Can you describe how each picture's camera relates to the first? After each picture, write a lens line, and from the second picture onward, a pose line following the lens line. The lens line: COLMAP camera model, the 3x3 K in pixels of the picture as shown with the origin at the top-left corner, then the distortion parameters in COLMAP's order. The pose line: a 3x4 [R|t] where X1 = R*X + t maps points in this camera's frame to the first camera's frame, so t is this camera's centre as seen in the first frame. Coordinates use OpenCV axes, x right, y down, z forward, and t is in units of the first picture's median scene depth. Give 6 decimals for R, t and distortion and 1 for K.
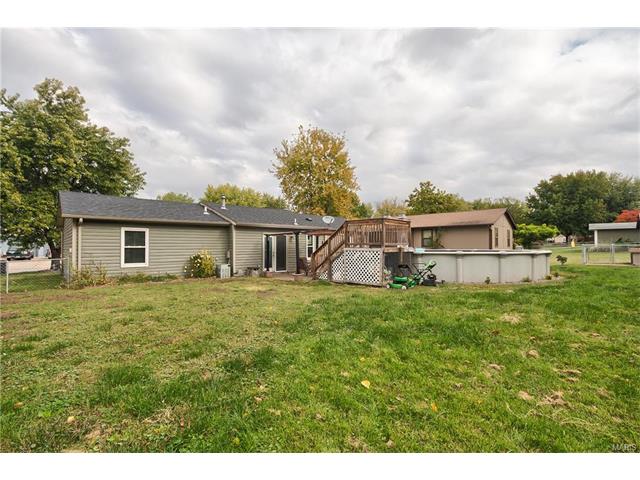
lens RADIAL K [[301.5, 0, 324.4], [0, 301.5, 243.7], [0, 0, 1]] dist [0.002882, 0.000494]
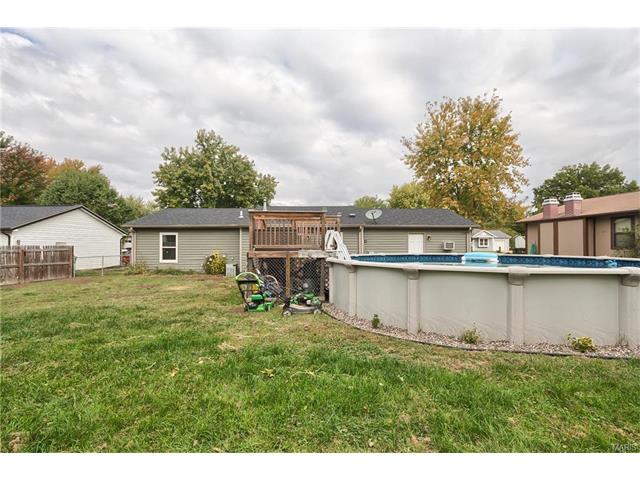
lens RADIAL K [[292.2, 0, 322.2], [0, 292.2, 242.9], [0, 0, 1]] dist [-0.000400, -0.000174]
pose [[0.724687, 0.001737, -0.689076, 0.686157], [0.005096, 0.999956, 0.007879, -0.014297], [0.689059, -0.009221, 0.724646, 0.509033]]
